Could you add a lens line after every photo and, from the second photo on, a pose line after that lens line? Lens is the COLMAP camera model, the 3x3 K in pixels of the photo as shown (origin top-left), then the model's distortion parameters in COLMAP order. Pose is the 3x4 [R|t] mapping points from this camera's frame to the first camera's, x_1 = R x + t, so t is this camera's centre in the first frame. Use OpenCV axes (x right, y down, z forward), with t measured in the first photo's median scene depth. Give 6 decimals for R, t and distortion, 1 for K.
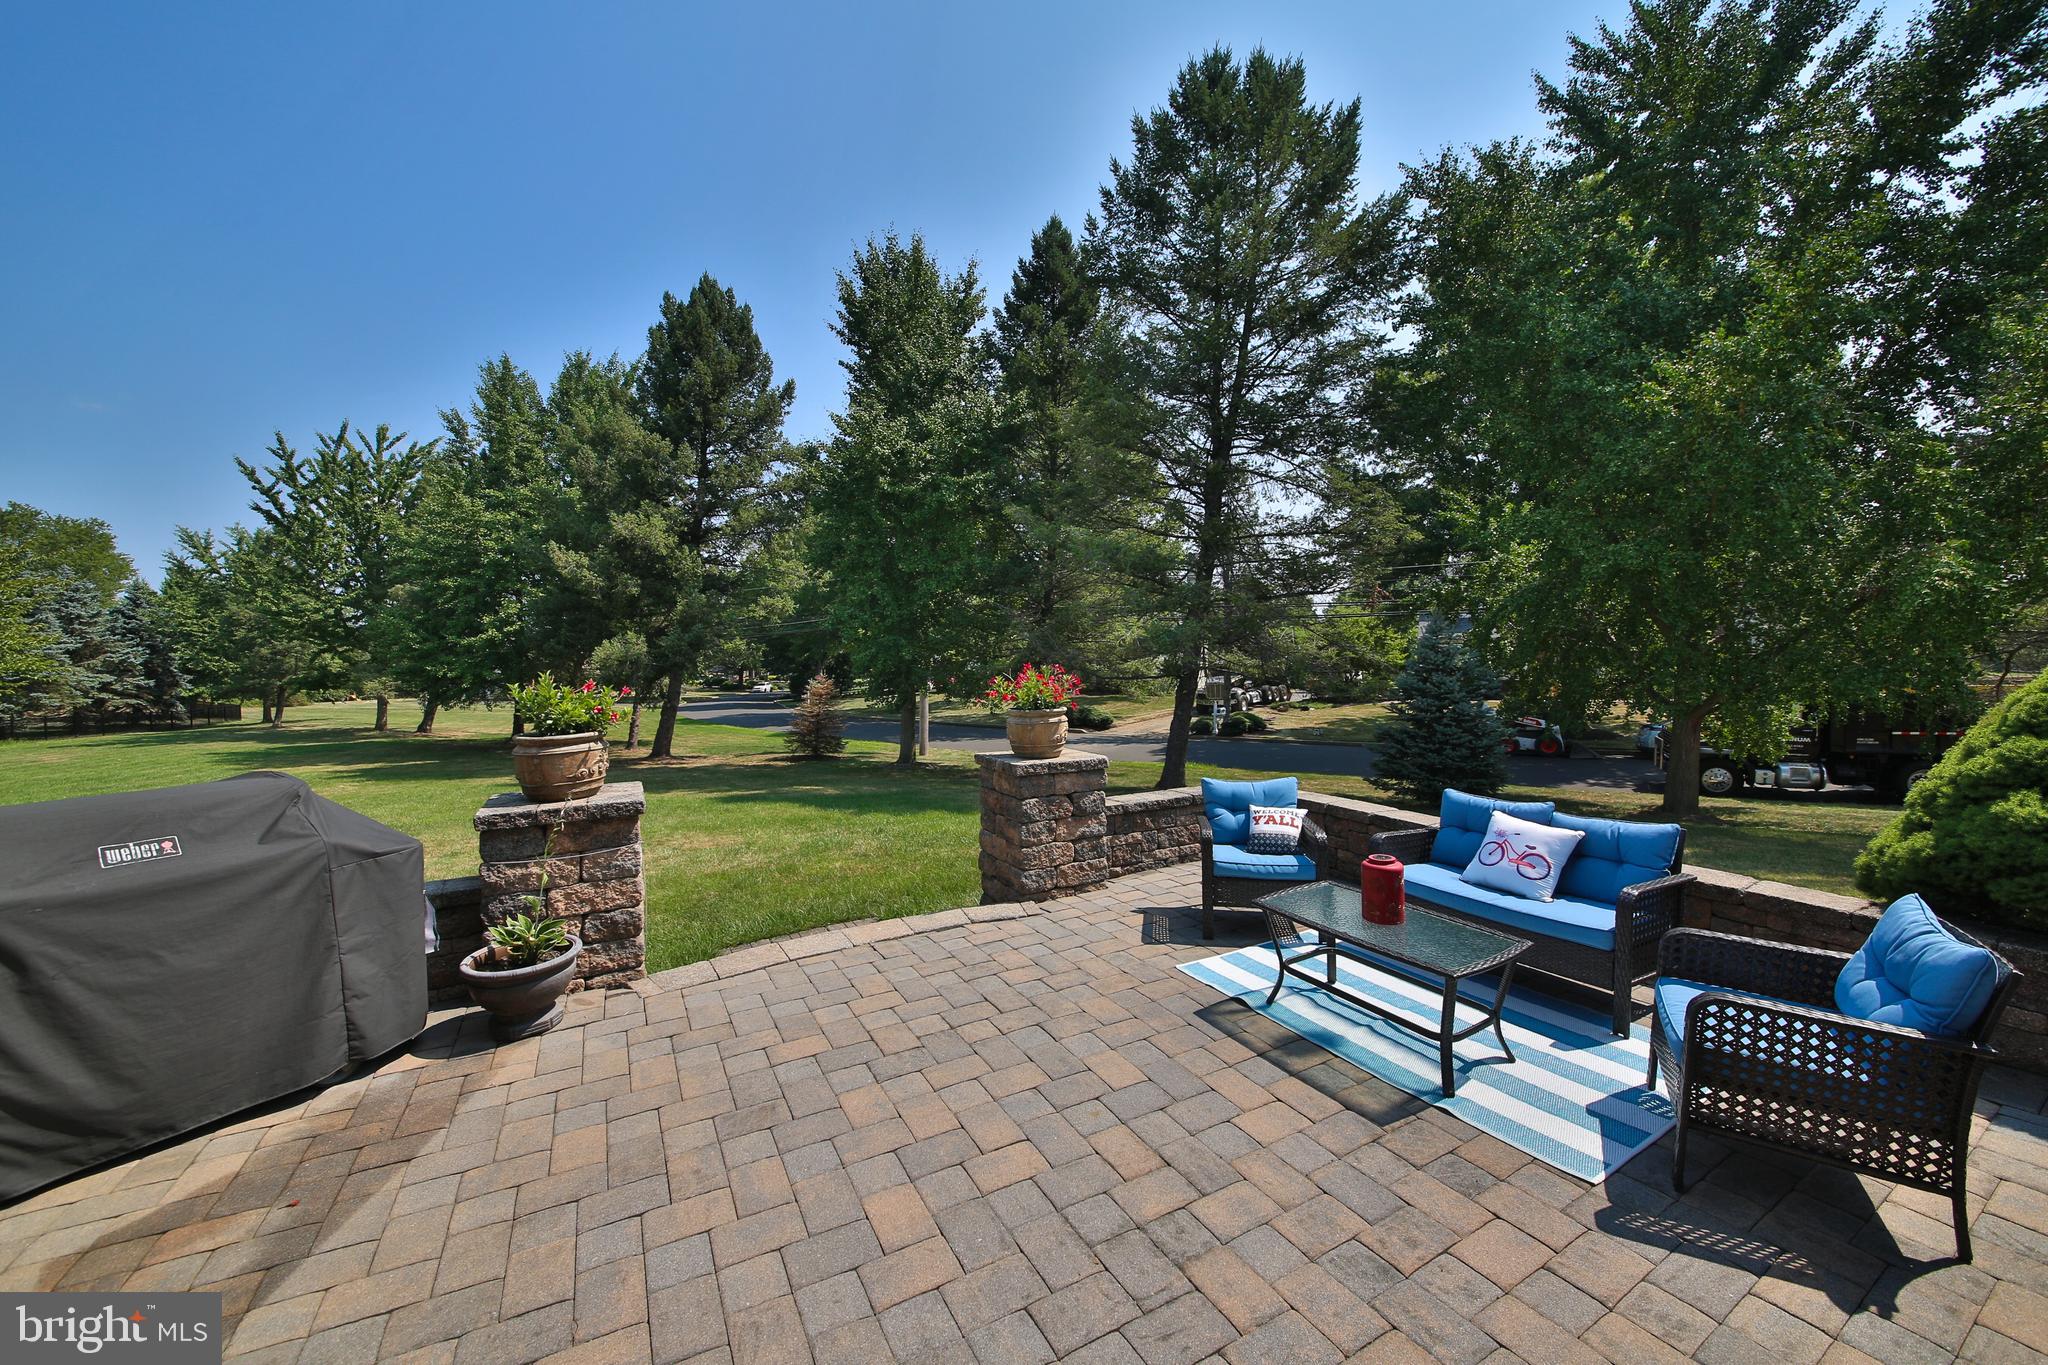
lens RADIAL K [[758.0, 0, 1024.0], [0, 758.0, 682.5], [0, 0, 1]] dist [-0.043824, 0.000045]
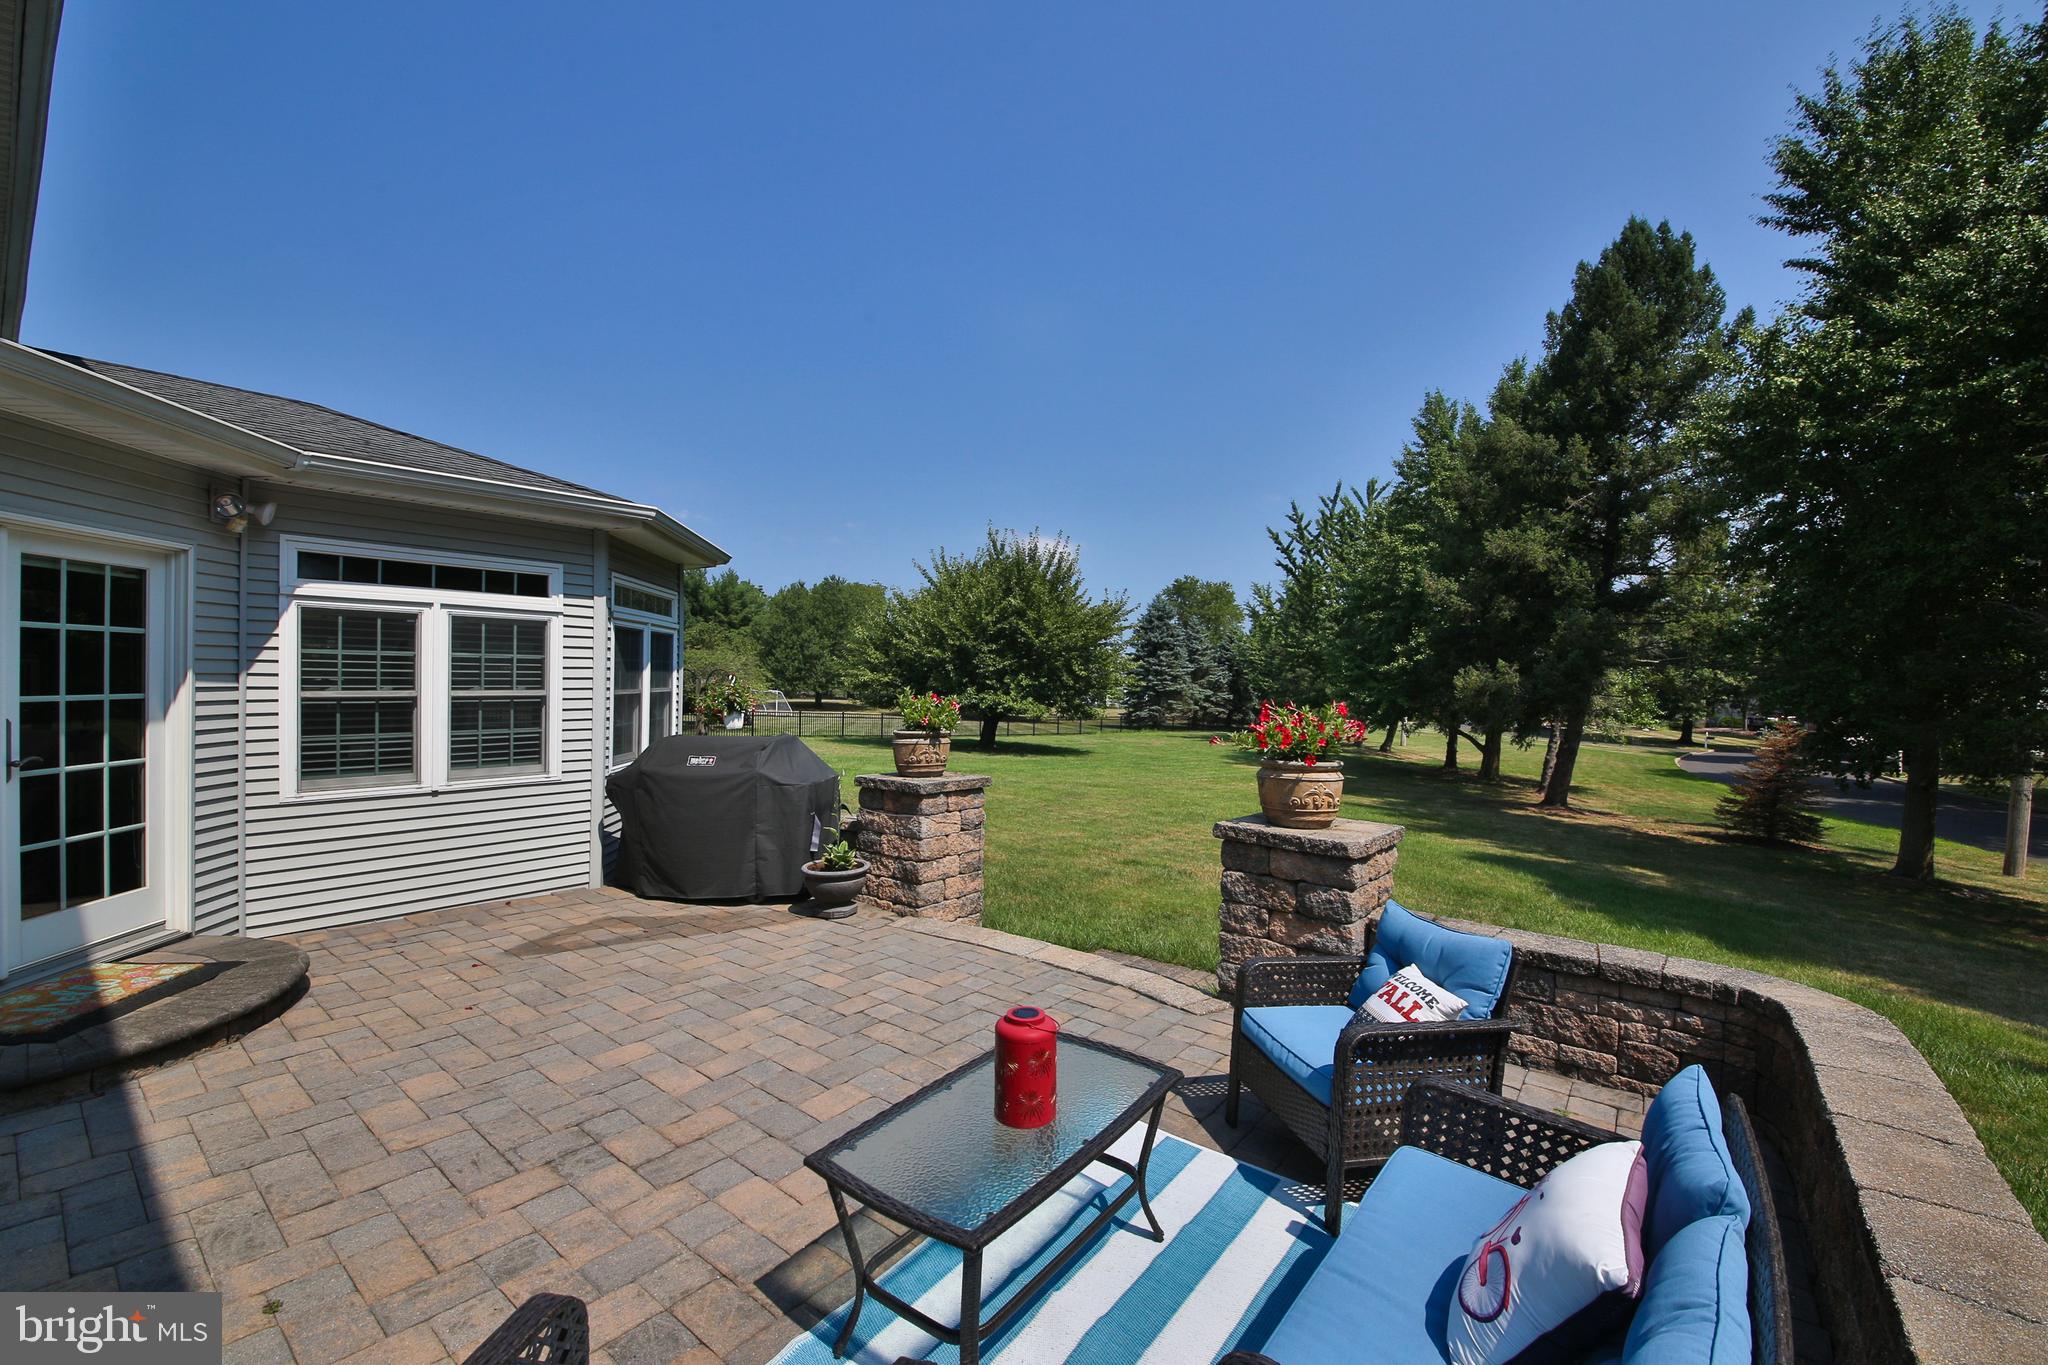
lens RADIAL K [[796.9, 0, 1024.0], [0, 796.9, 682.5], [0, 0, 1]] dist [0.002484, -0.014898]
pose [[0.372300, 0.019628, -0.927905, 0.136111], [-0.056772, 0.998386, -0.001660, -0.005364], [0.926374, 0.053296, 0.372813, 0.095312]]
